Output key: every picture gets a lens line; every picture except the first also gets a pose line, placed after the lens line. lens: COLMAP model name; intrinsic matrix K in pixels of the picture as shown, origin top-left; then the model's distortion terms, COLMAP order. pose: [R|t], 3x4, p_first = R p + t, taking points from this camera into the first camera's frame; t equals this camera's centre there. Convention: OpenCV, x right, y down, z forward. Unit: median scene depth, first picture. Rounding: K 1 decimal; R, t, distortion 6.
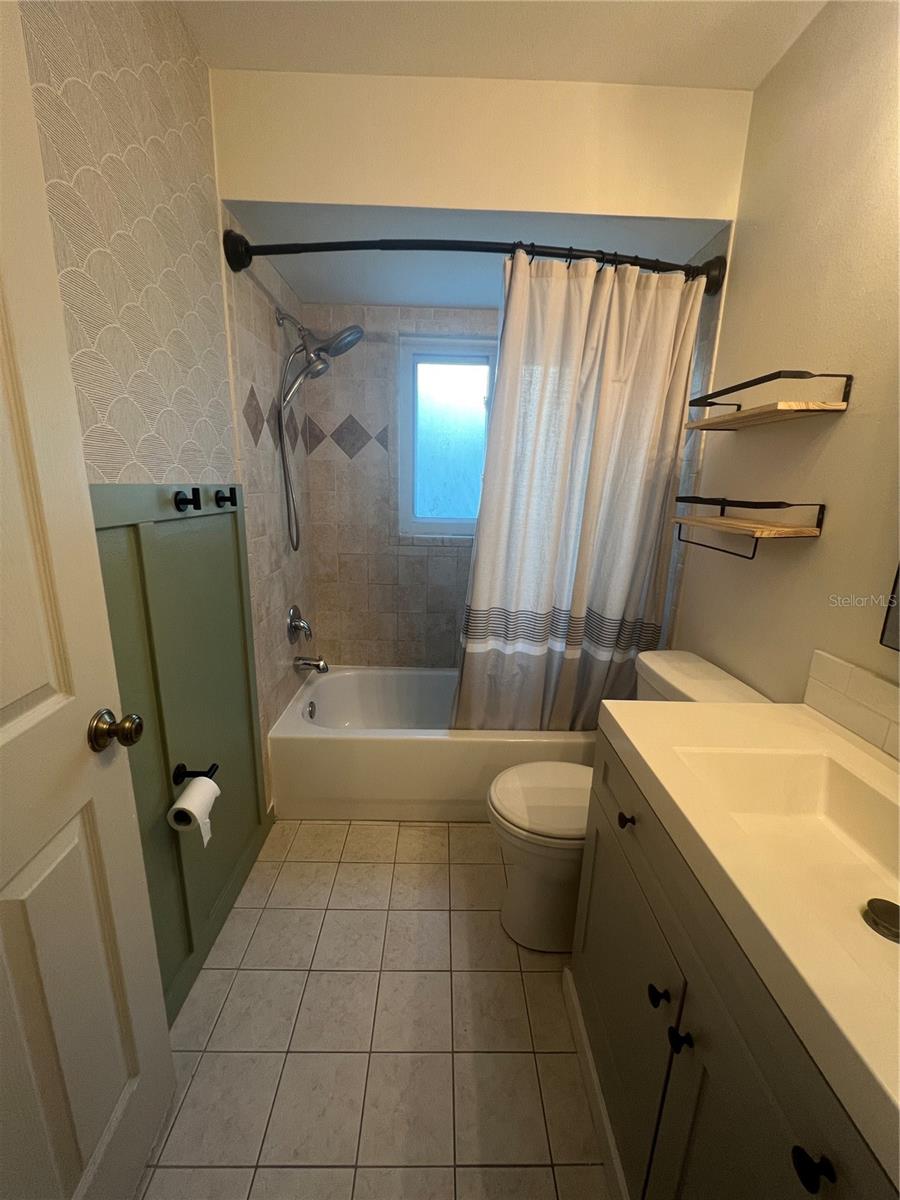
lens RADIAL K [[479.4, 0, 450.0], [0, 479.4, 600.0], [0, 0, 1]] dist [-0.000232, 0.000016]
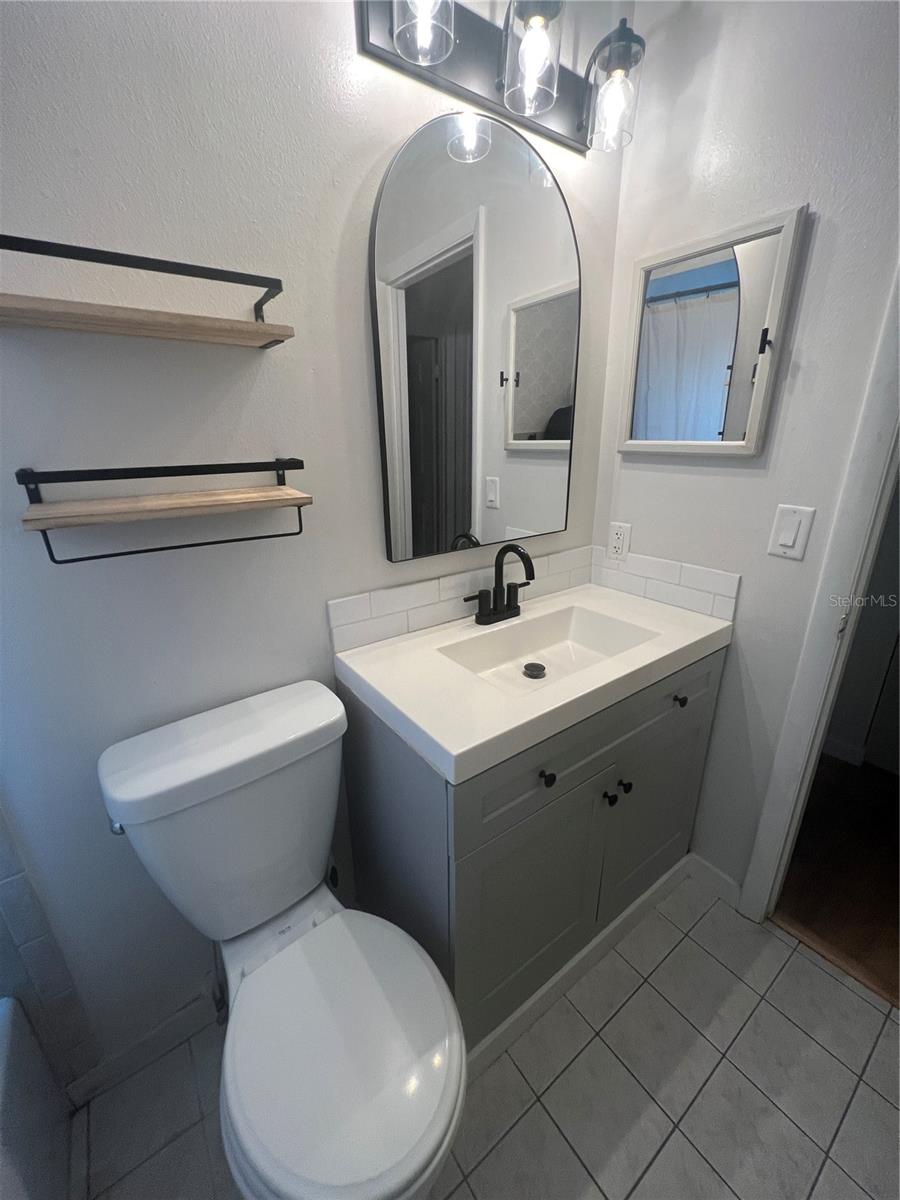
lens RADIAL K [[479.4, 0, 450.0], [0, 479.4, 600.0], [0, 0, 1]] dist [-0.000232, 0.000016]
pose [[-0.575399, -0.289431, 0.764948, -0.150074], [0.192743, 0.860961, 0.470741, -0.316285], [-0.794837, 0.418302, -0.439610, 1.200478]]
